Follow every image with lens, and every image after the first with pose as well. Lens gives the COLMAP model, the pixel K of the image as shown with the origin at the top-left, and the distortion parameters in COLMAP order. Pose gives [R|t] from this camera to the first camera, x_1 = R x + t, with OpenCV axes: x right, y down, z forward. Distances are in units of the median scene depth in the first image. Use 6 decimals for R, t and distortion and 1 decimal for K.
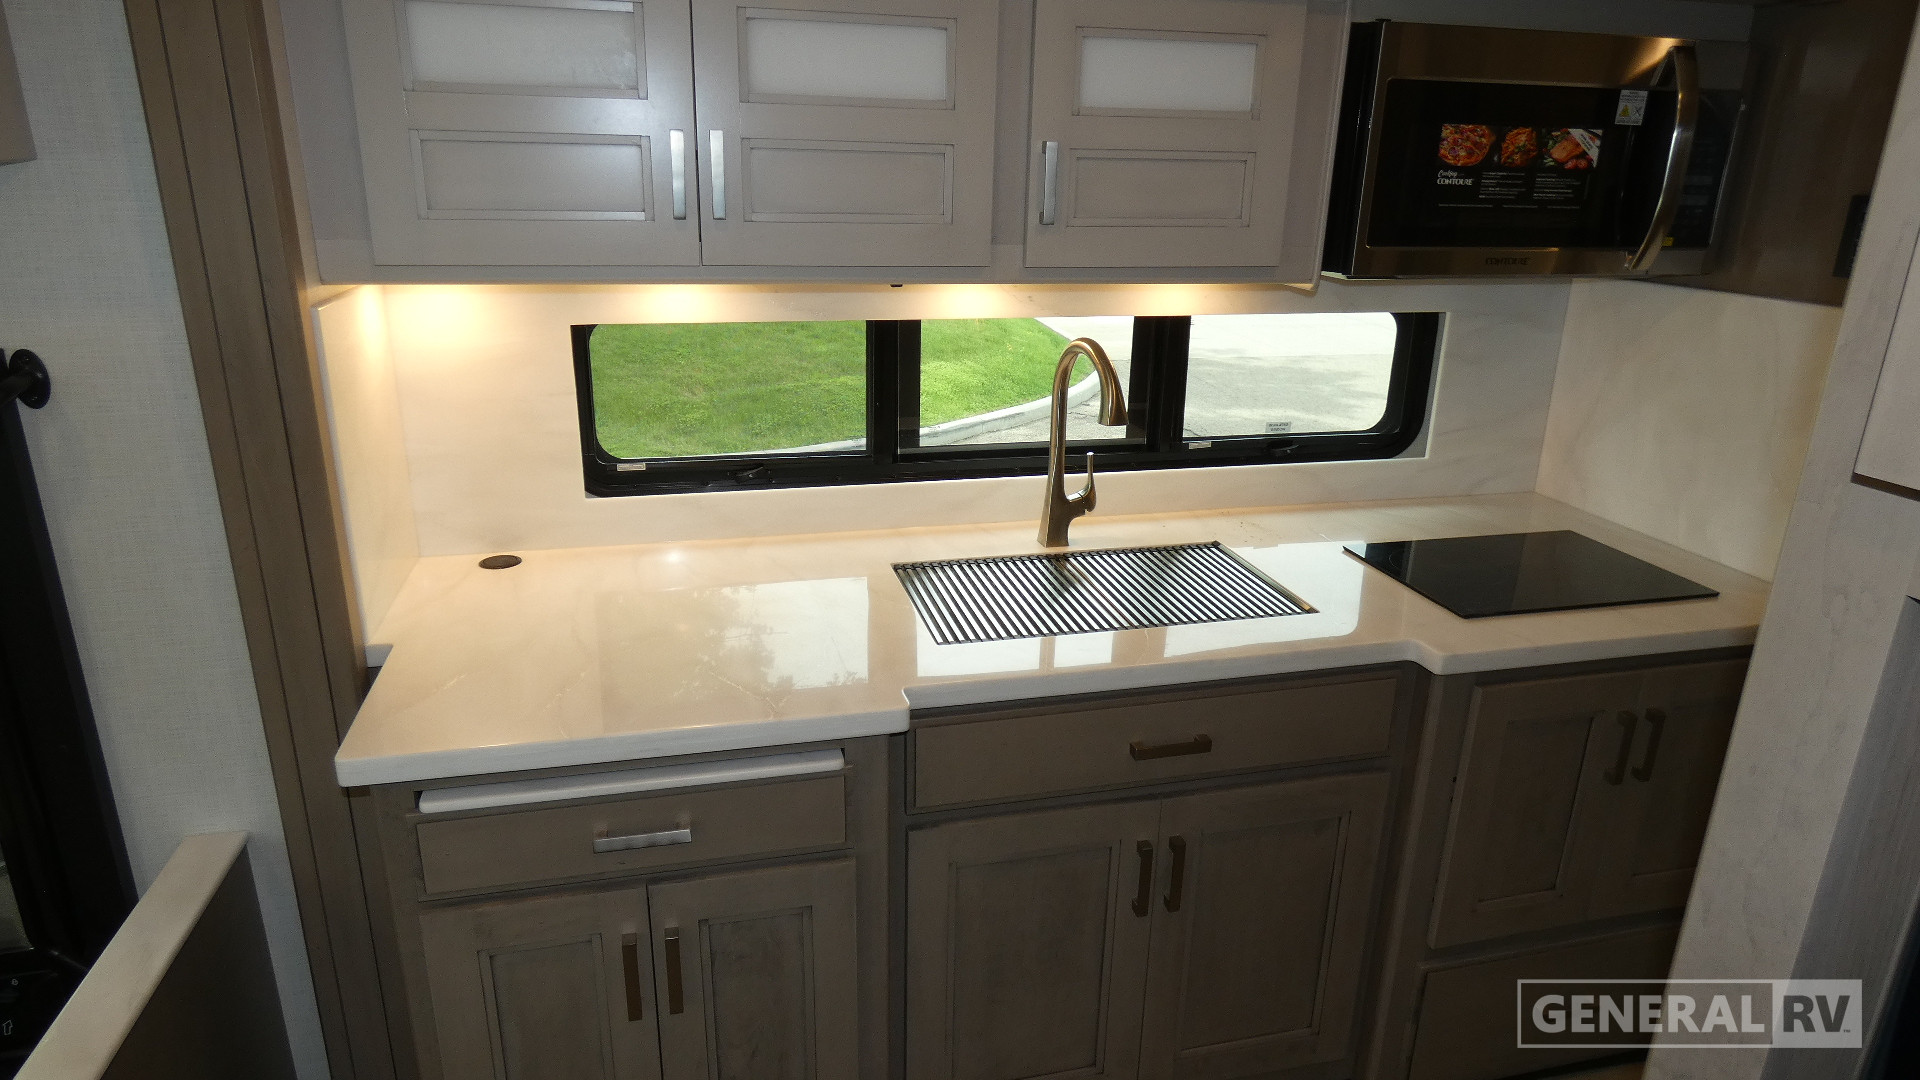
lens RADIAL K [[1145.6, 0, 968.0], [0, 1145.6, 541.2], [0, 0, 1]] dist [-0.006249, -0.002814]
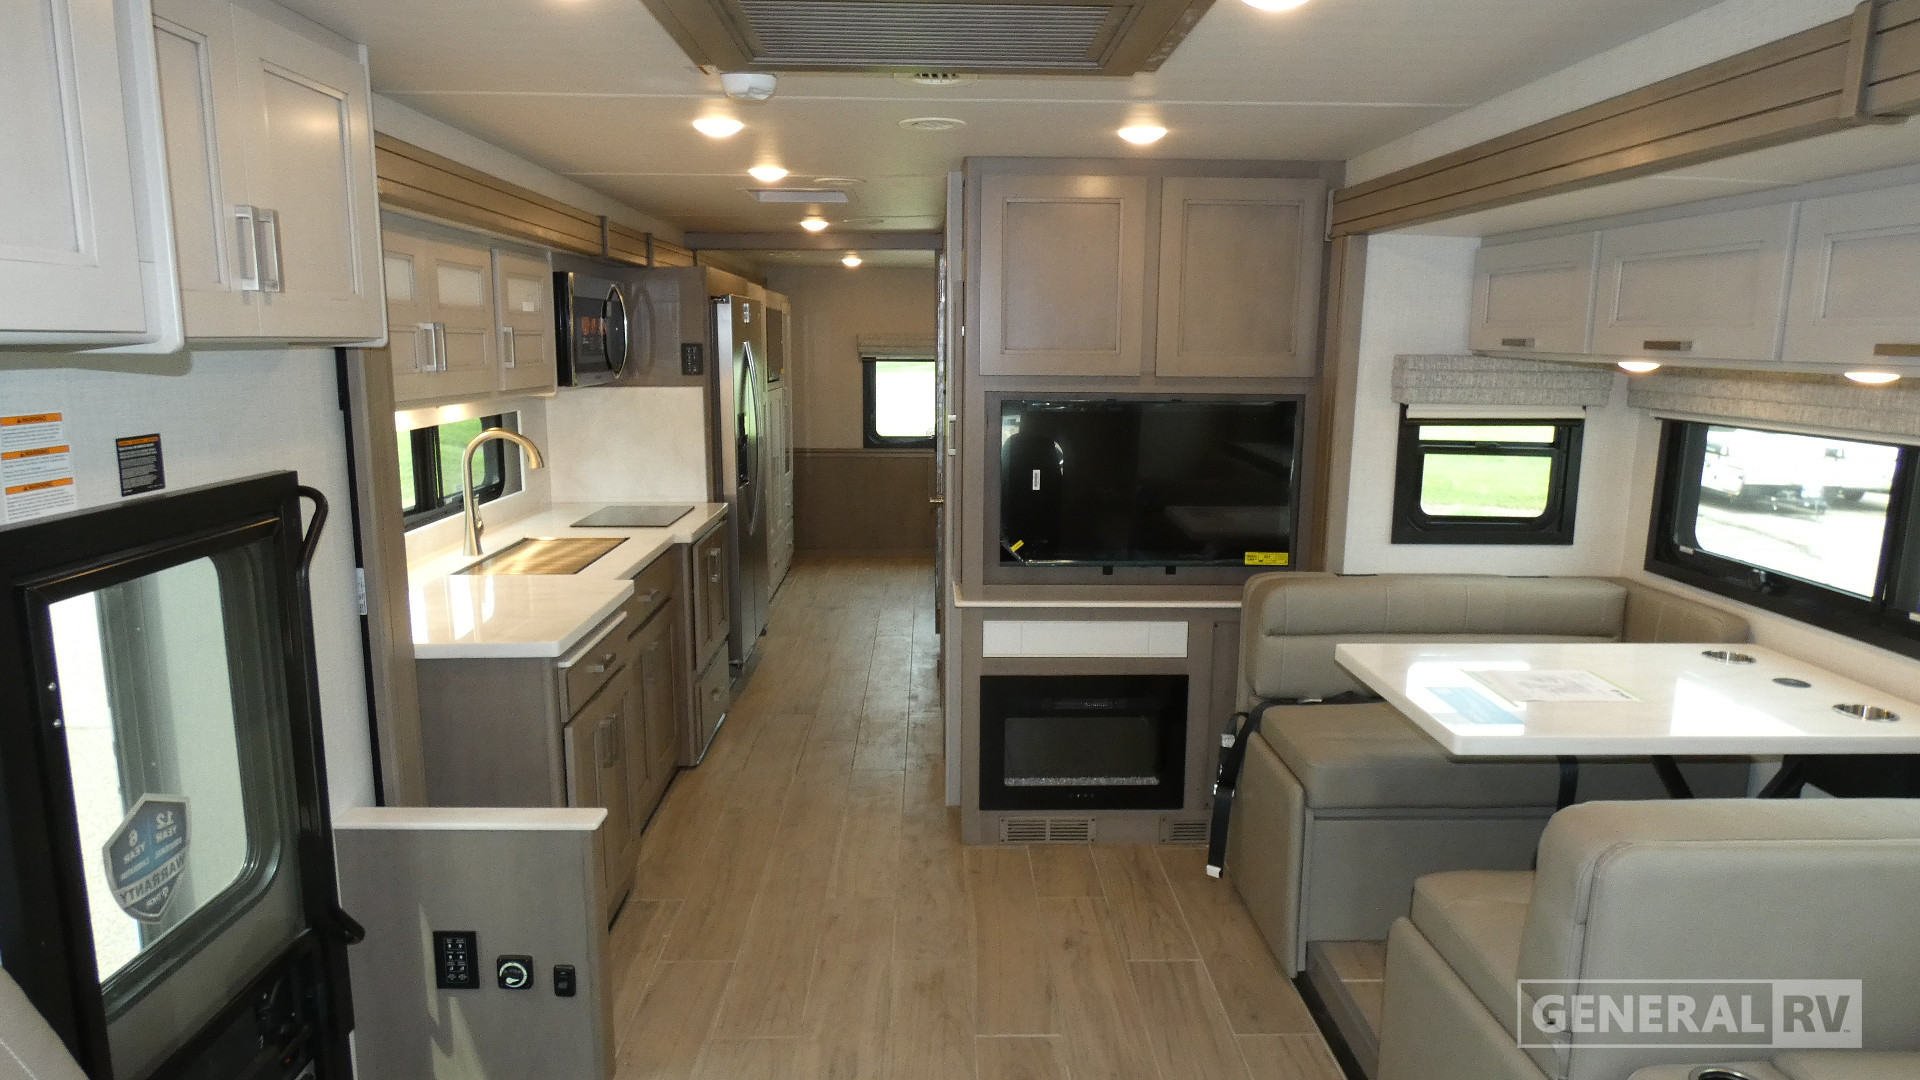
lens RADIAL K [[1145.6, 0, 971.8], [0, 1145.6, 553.1], [0, 0, 1]] dist [-0.006249, -0.002814]
pose [[0.210421, -0.196074, 0.957746, -1.547620], [0.307586, 0.943205, 0.125519, 0.016121], [-0.927962, 0.268178, 0.258780, -0.134784]]
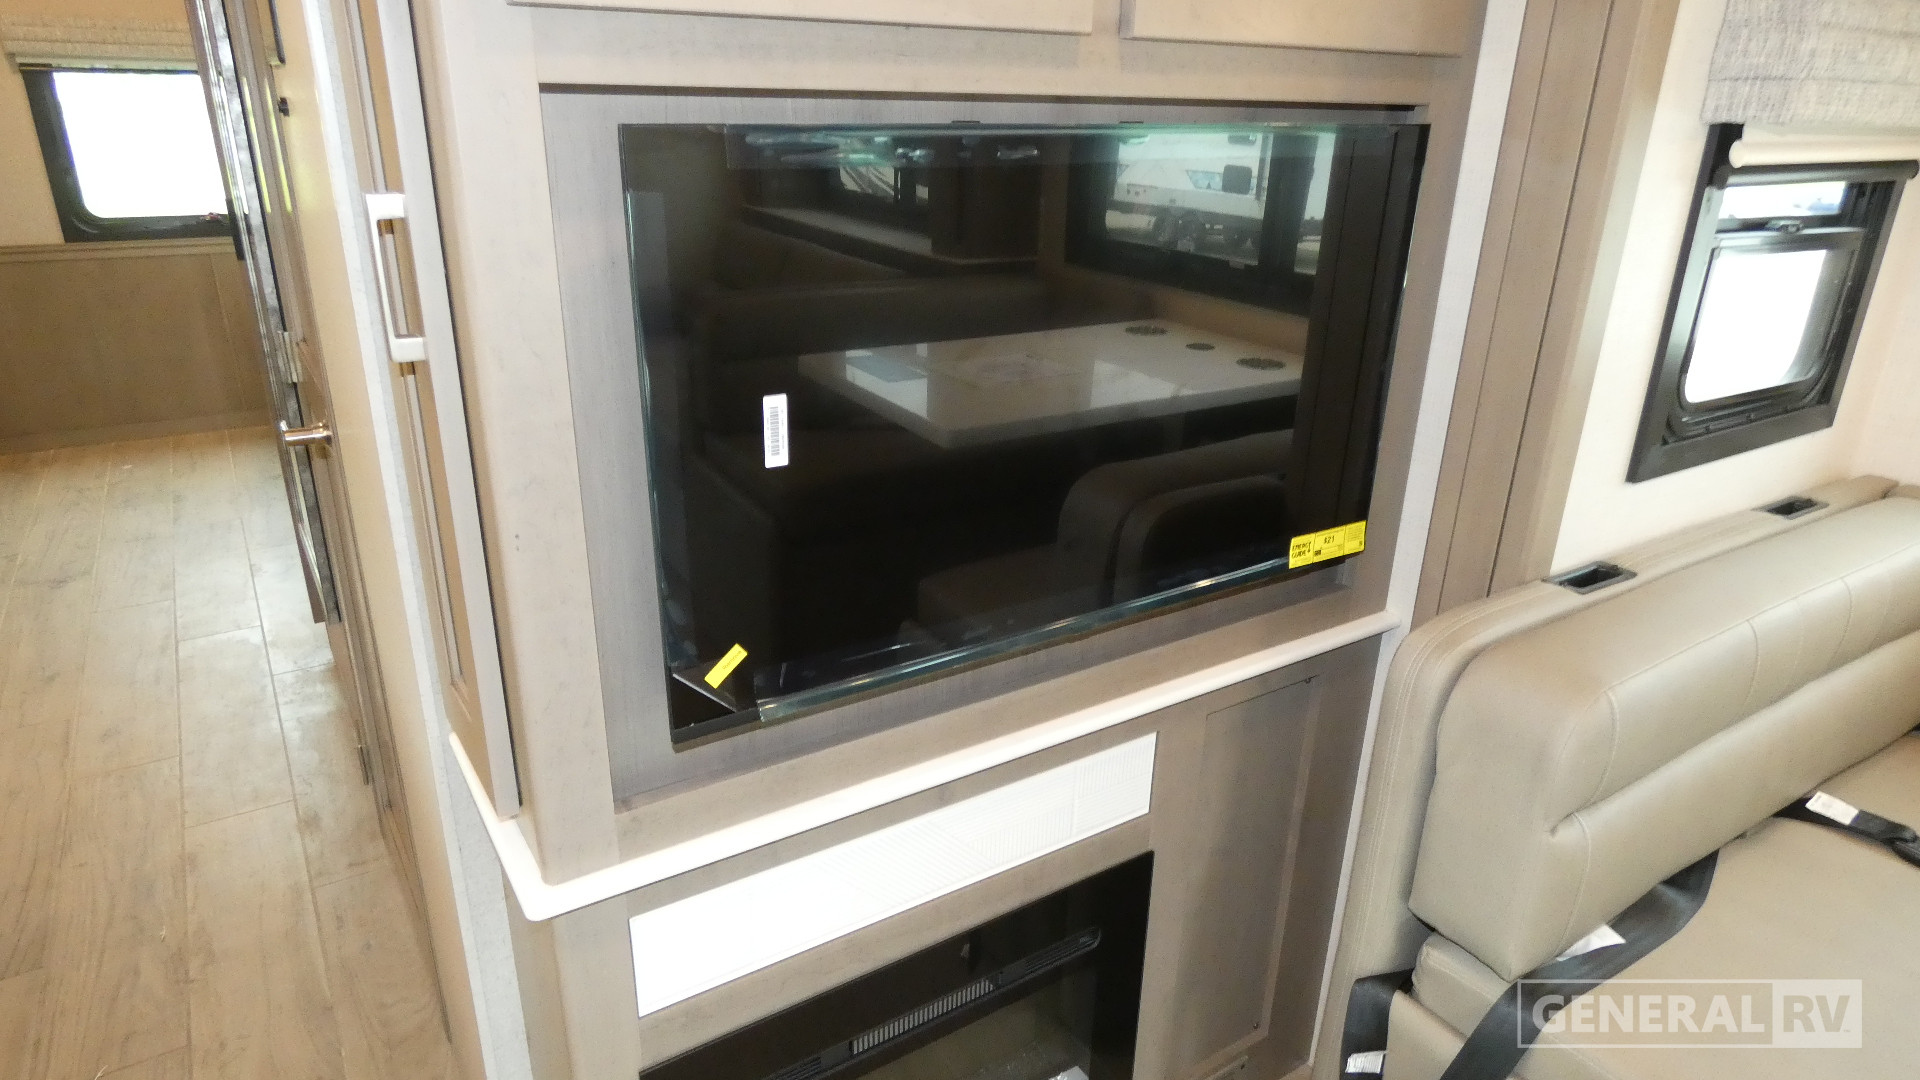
lens RADIAL K [[1145.6, 0, 965.1], [0, 1145.6, 538.4], [0, 0, 1]] dist [-0.006249, -0.002814]
pose [[-0.325954, -0.369450, 0.870207, -0.260897], [0.274025, 0.844041, 0.460983, 0.001008], [-0.904800, 0.388718, -0.173880, 0.232750]]
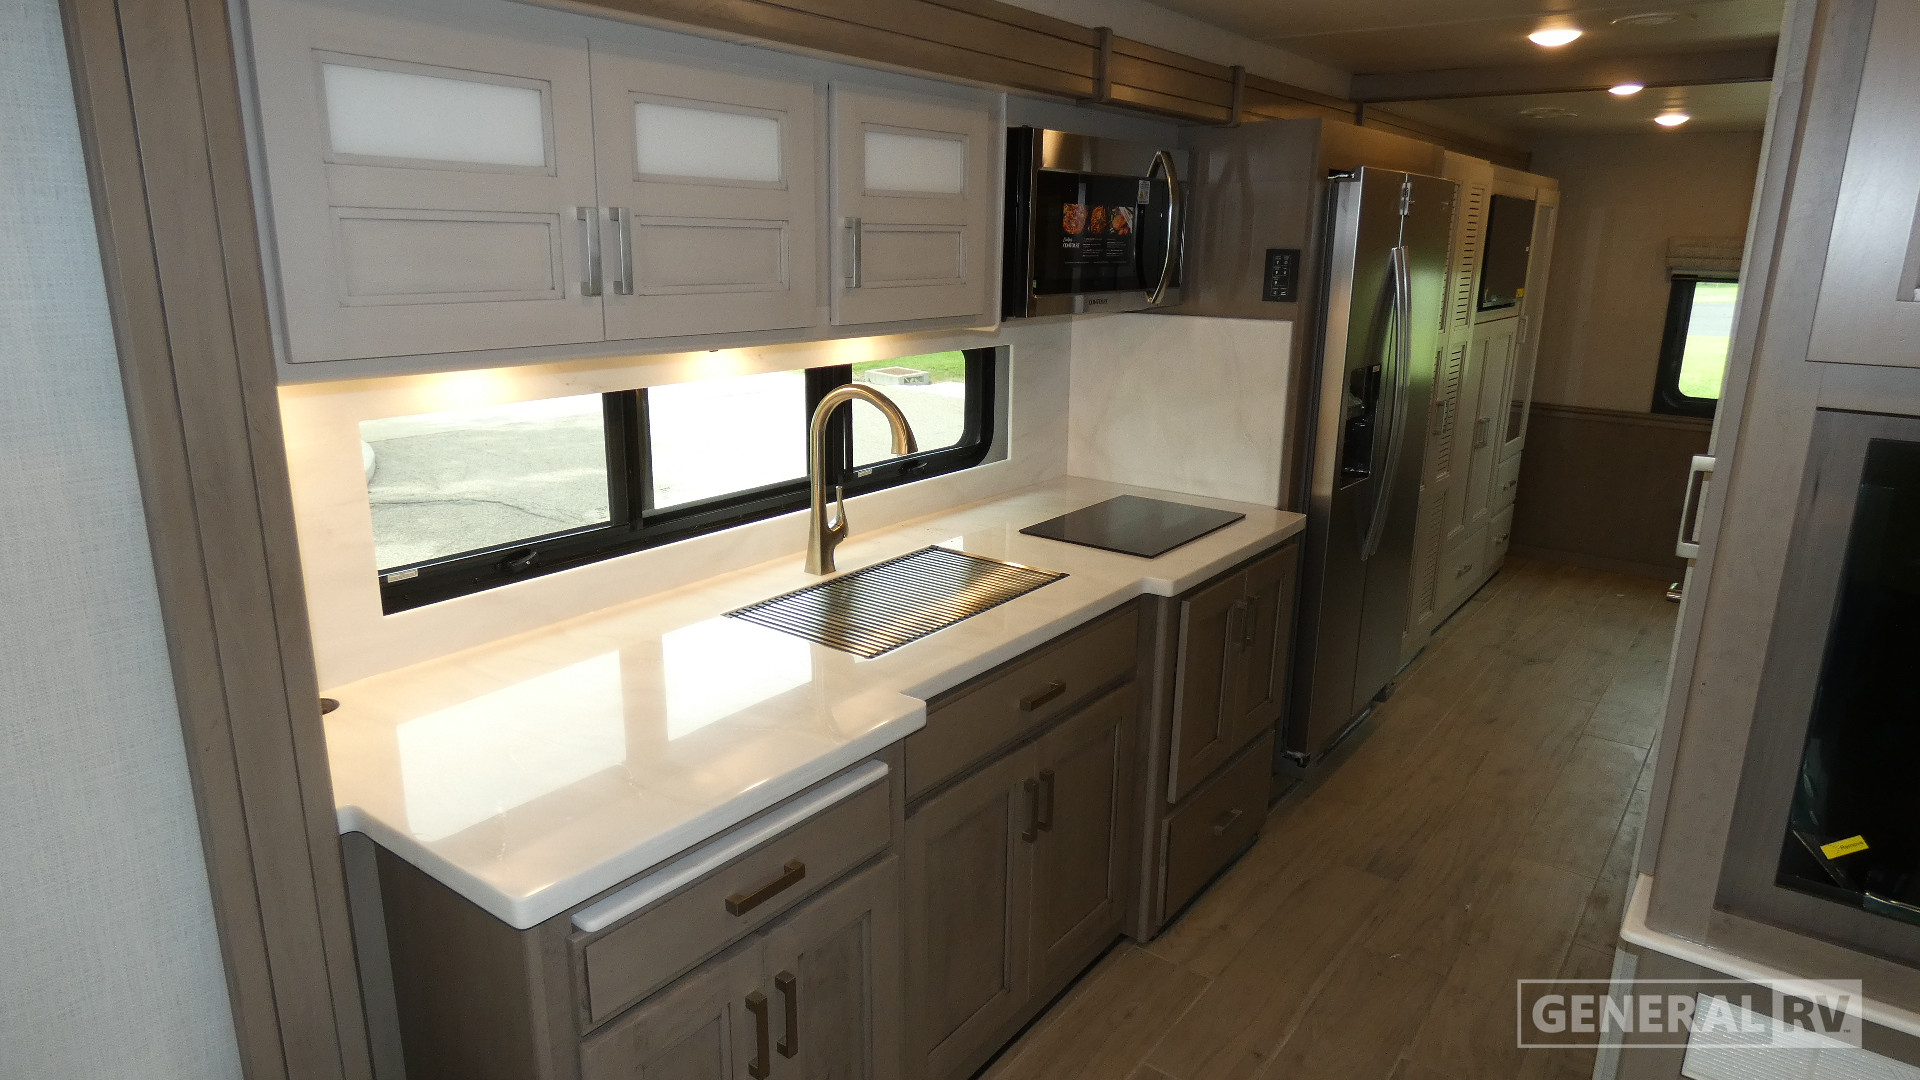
lens RADIAL K [[1145.6, 0, 969.4], [0, 1145.6, 541.6], [0, 0, 1]] dist [-0.006249, -0.002814]
pose [[0.777532, -0.171232, 0.605081, -0.534255], [0.200836, 0.979439, 0.019097, -0.021233], [-0.595910, 0.106673, 0.795935, 0.031105]]
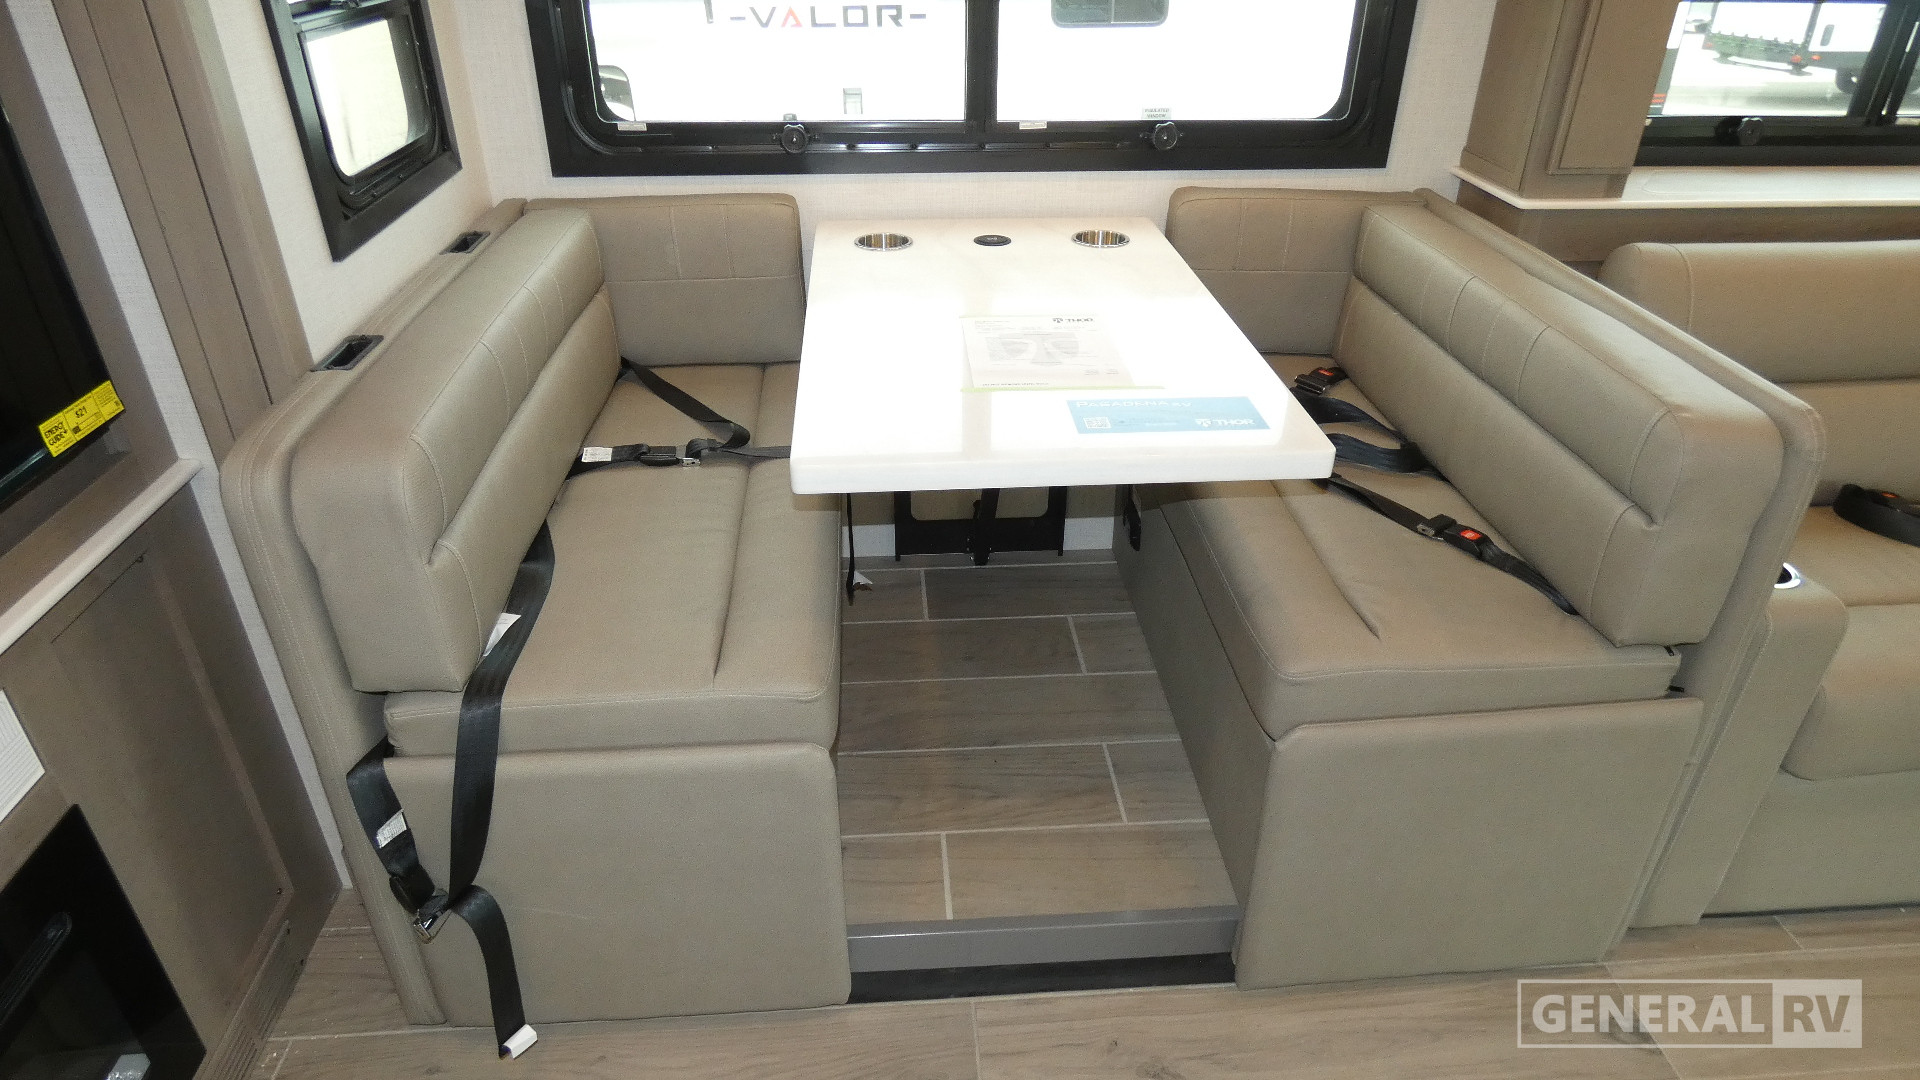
lens RADIAL K [[1145.6, 0, 963.0], [0, 1145.6, 539.9], [0, 0, 1]] dist [-0.006249, -0.002814]
pose [[-0.985457, -0.110270, 0.129285, -0.311856], [0.026247, 0.652932, 0.756962, -0.045957], [-0.167885, 0.749347, -0.640542, 0.296782]]
